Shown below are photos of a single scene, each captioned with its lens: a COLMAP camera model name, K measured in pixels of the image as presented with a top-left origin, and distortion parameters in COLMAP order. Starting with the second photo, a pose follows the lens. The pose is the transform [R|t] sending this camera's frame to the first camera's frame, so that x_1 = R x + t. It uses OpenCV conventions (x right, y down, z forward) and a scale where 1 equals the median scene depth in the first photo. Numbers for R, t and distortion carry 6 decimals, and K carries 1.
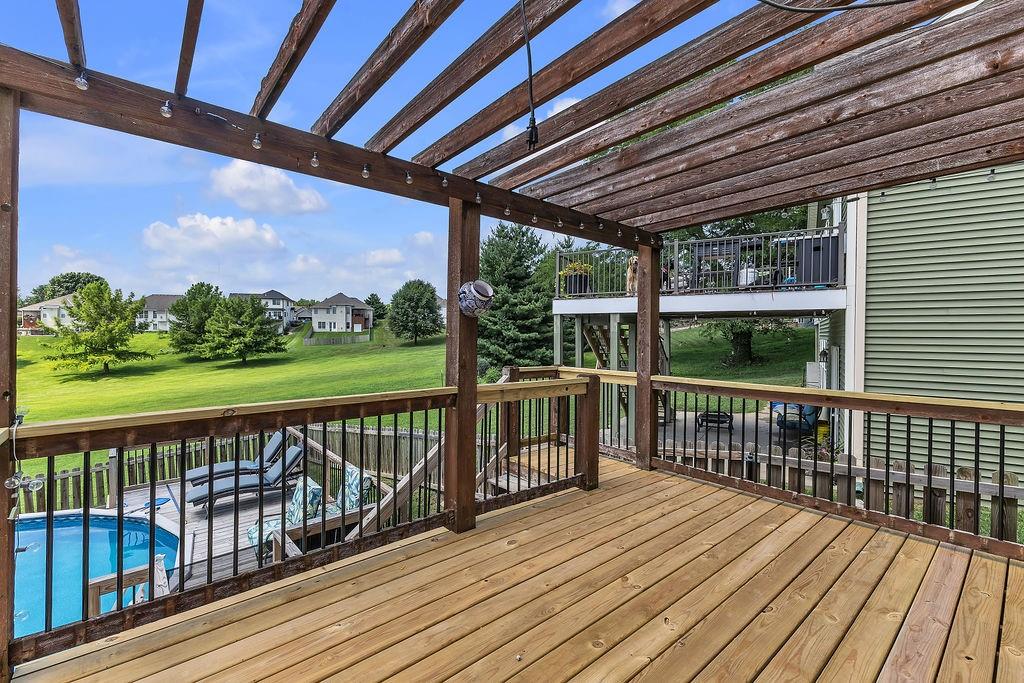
lens RADIAL K [[444.8, 0, 512.0], [0, 444.8, 341.5], [0, 0, 1]] dist [0.000292, 0.000003]
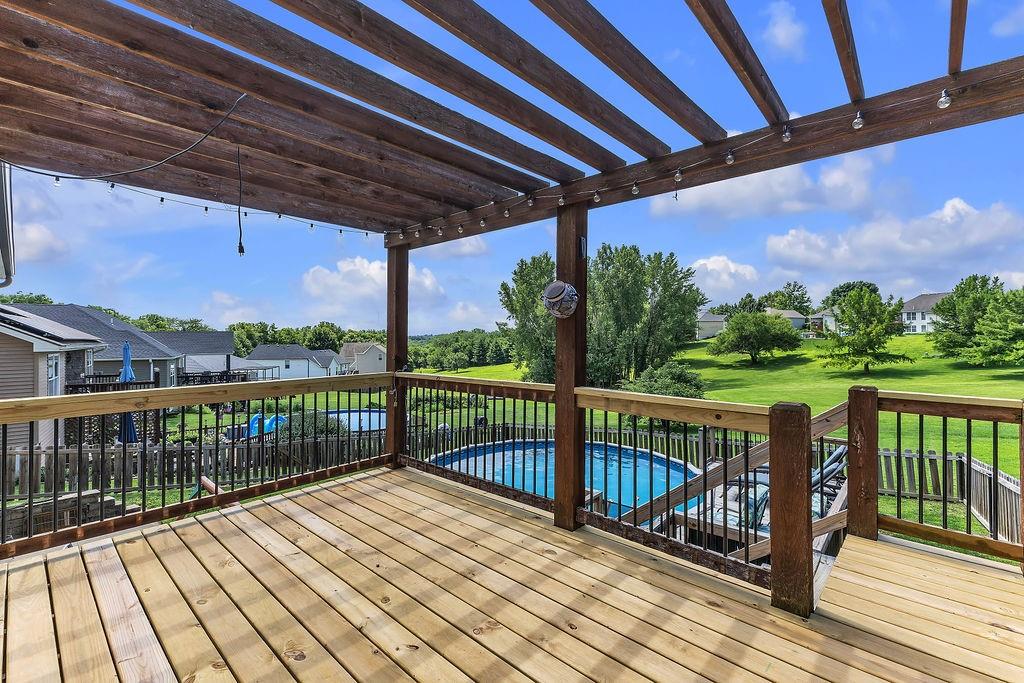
lens RADIAL K [[444.8, 0, 512.0], [0, 444.8, 341.5], [0, 0, 1]] dist [0.000292, 0.000003]
pose [[0.120546, 0.005332, -0.992693, 0.038087], [-0.011068, 0.999931, 0.004027, -0.000326], [0.992646, 0.010502, 0.120597, 0.031399]]
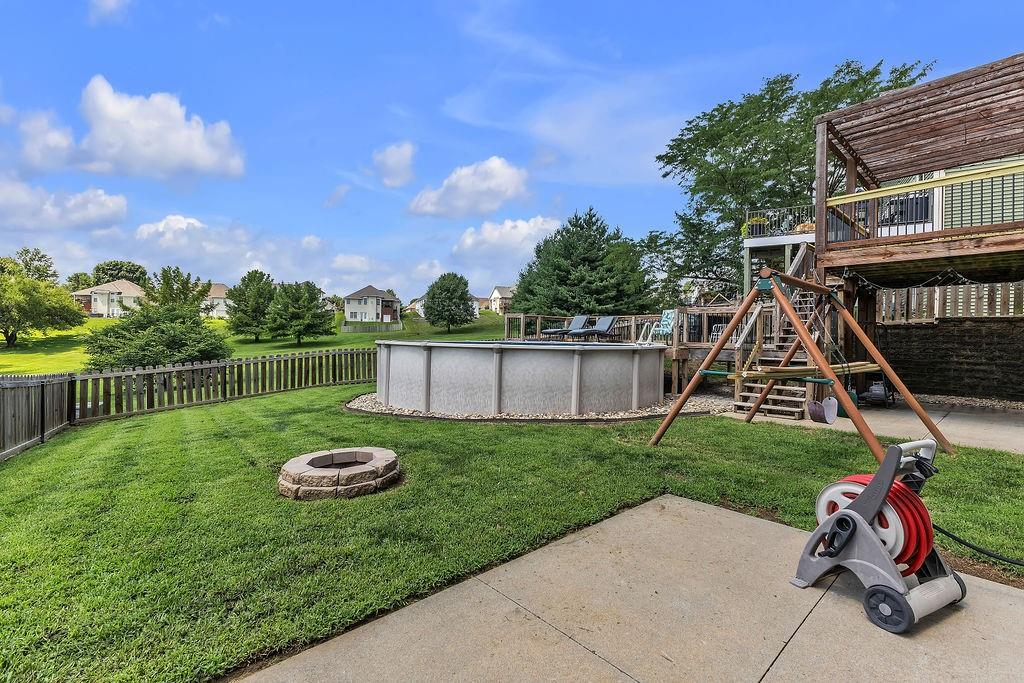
lens RADIAL K [[444.8, 0, 512.0], [0, 444.8, 341.5], [0, 0, 1]] dist [0.000292, 0.000003]
pose [[0.999631, 0.014303, 0.023087, -0.115966], [-0.014095, 0.999859, -0.009150, 0.045678], [-0.023214, 0.008822, 0.999692, -0.092837]]
